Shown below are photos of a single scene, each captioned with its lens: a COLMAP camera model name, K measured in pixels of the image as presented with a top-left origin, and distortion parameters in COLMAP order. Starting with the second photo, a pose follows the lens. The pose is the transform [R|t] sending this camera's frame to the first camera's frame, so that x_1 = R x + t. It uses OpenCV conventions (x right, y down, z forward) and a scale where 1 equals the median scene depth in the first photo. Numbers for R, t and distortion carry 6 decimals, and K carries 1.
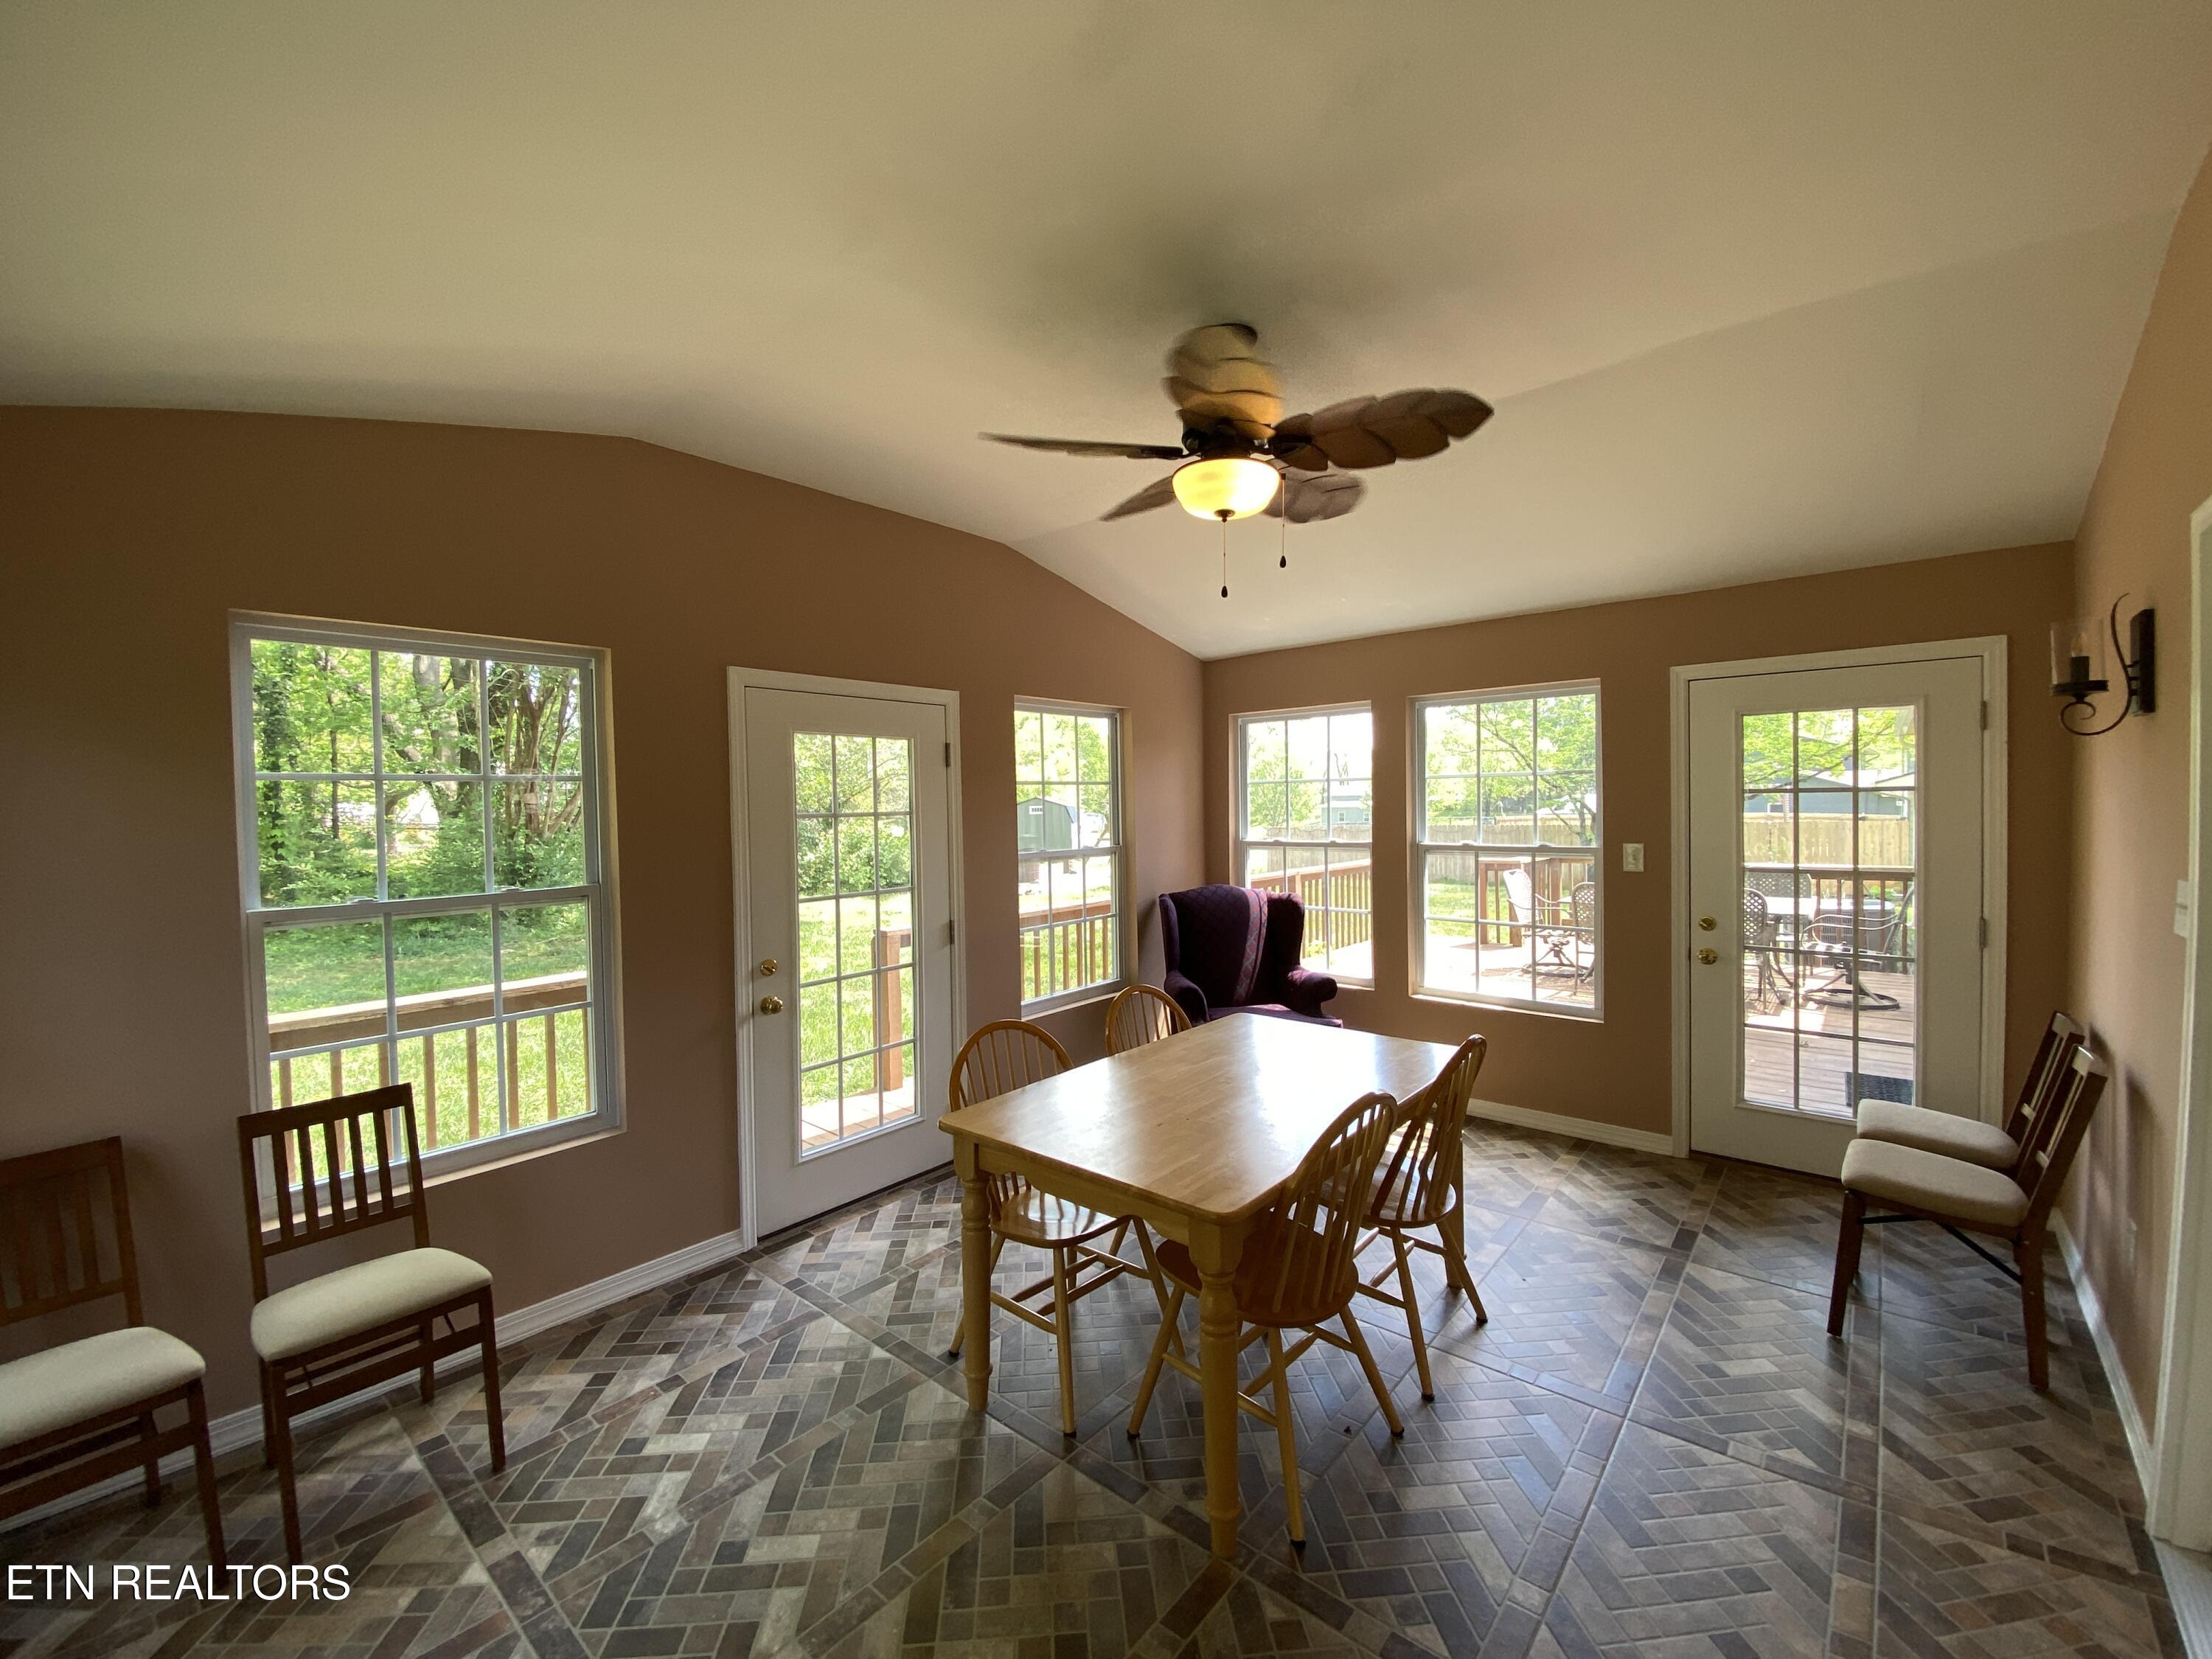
lens RADIAL K [[899.6, 0, 1109.1], [0, 899.6, 815.9], [0, 0, 1]] dist [0.000644, -0.007102]
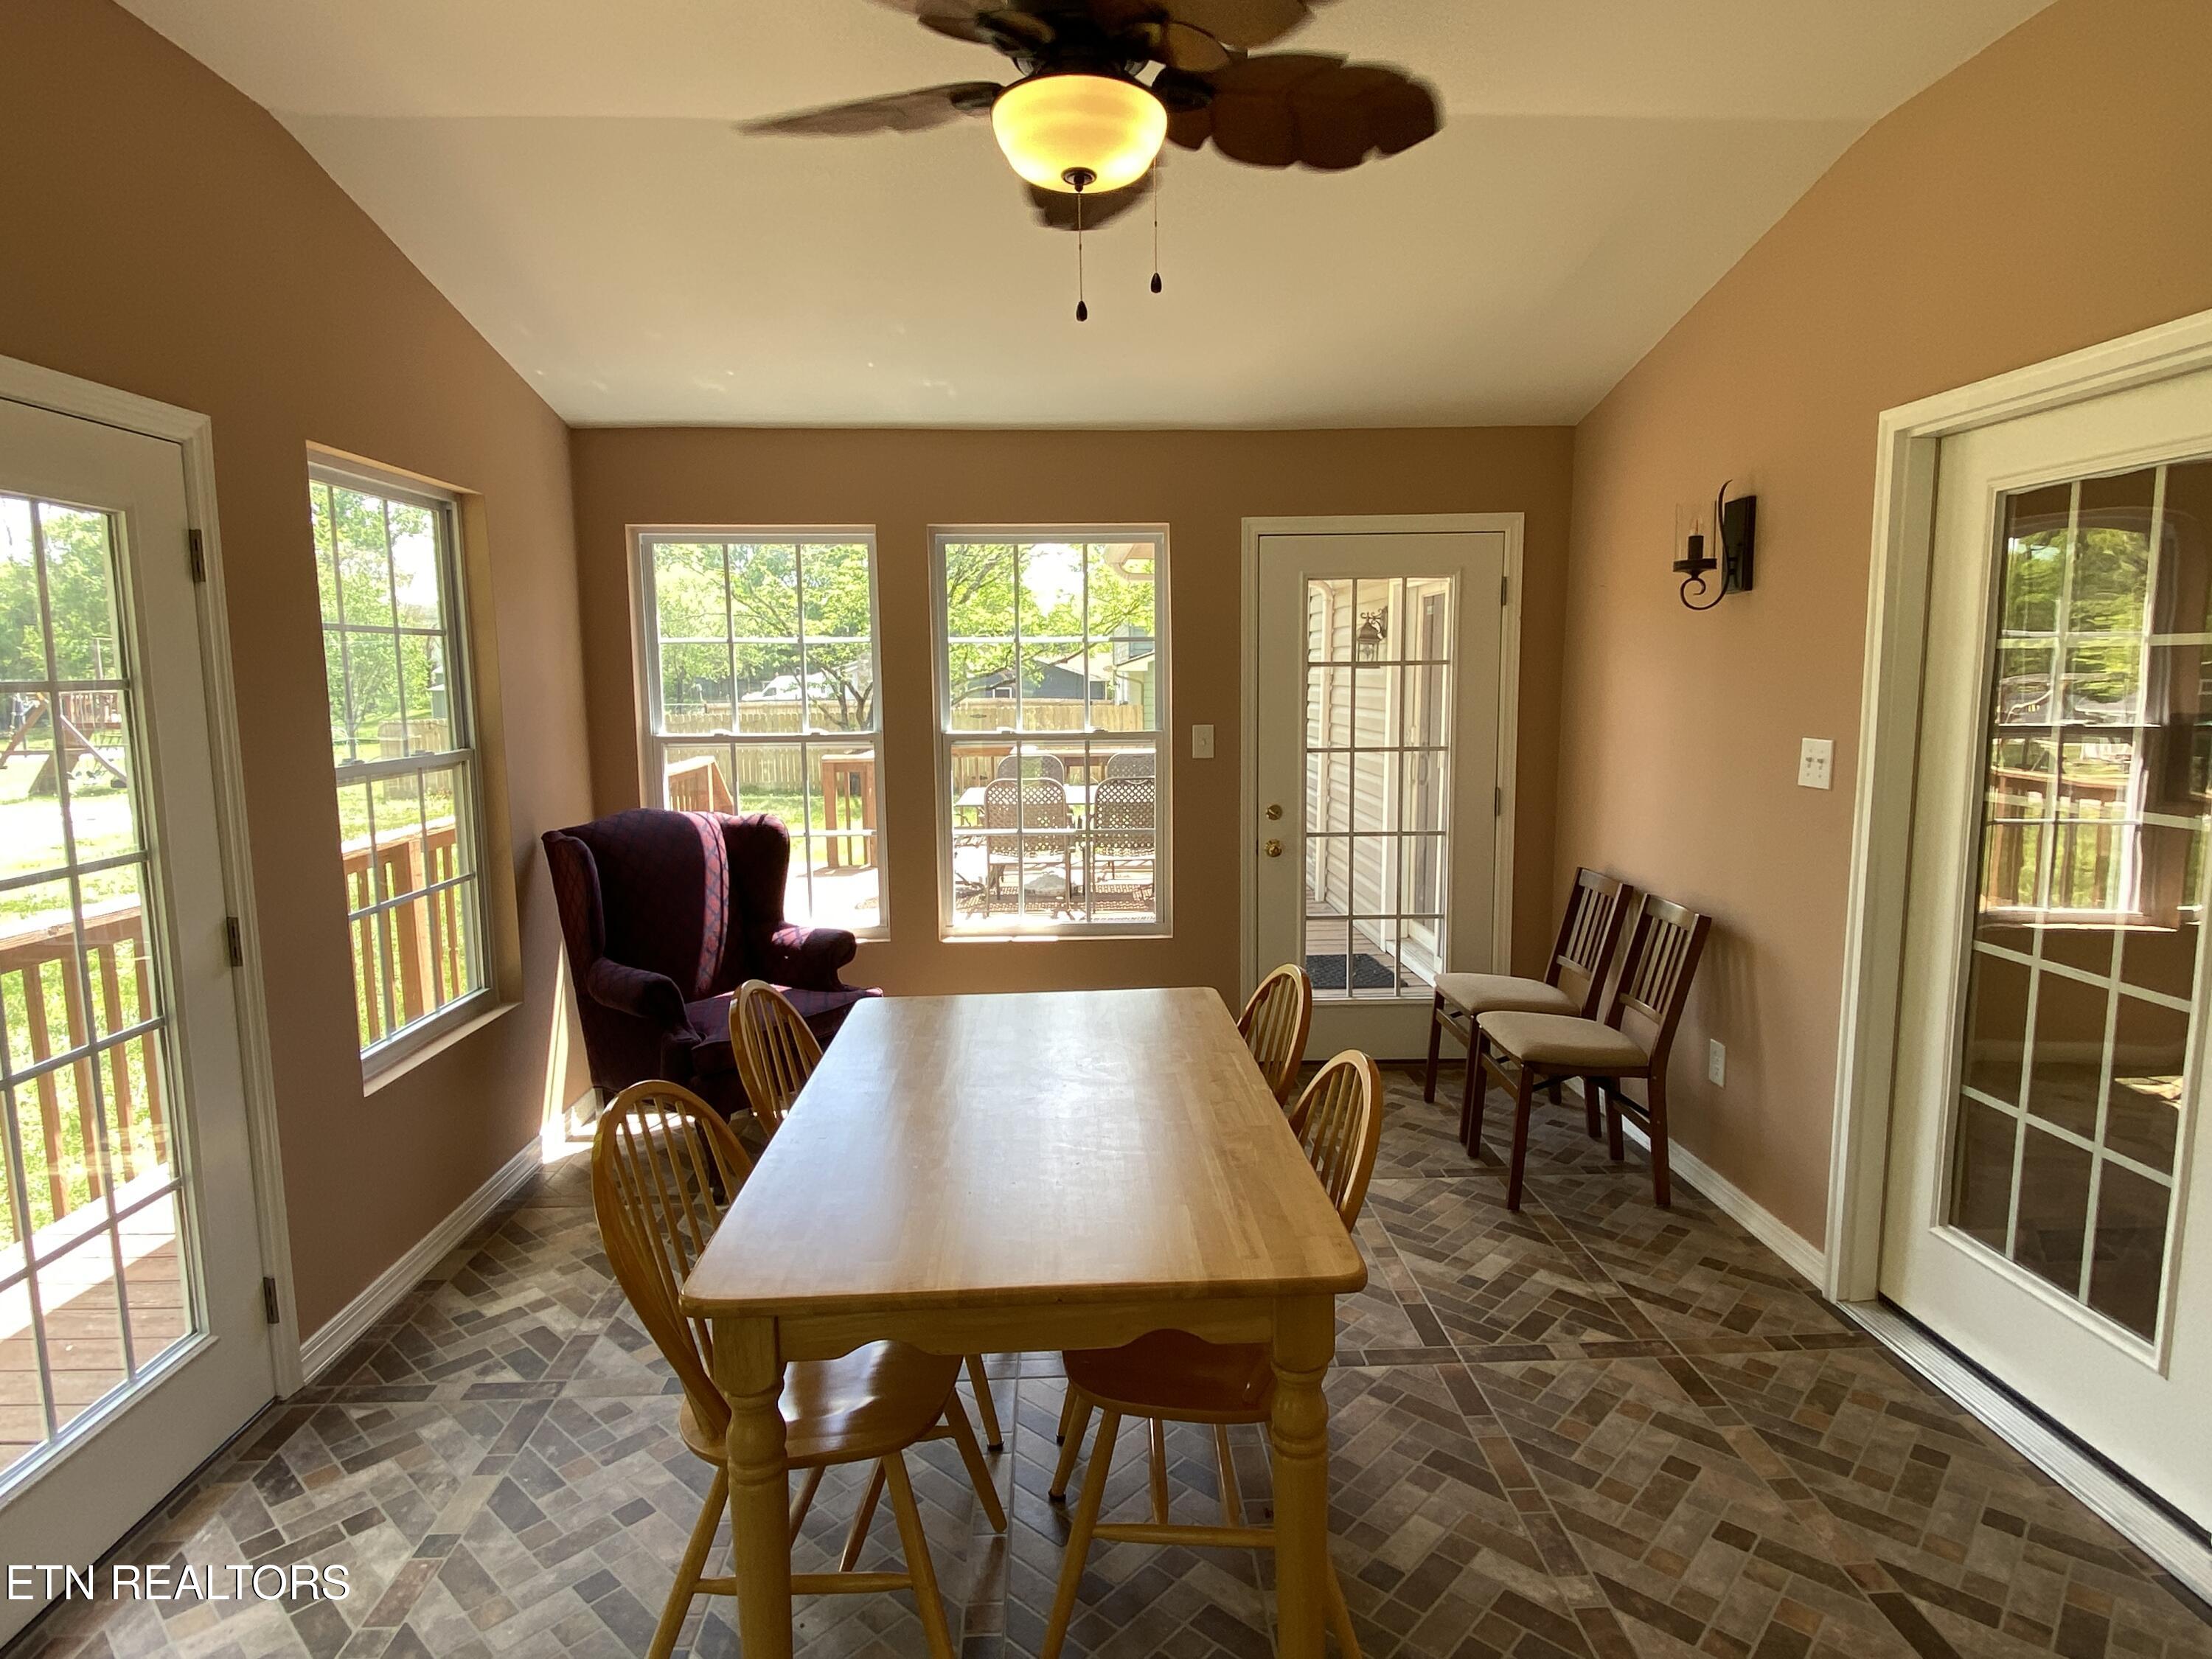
lens RADIAL K [[1225.2, 0, 1087.7], [0, 1225.2, 833.6], [0, 0, 1]] dist [0.048312, -0.017272]
pose [[0.738529, -0.077833, 0.669714, -0.418720], [0.006540, 0.994095, 0.108320, 0.009227], [-0.674190, -0.075618, 0.734677, 0.325751]]
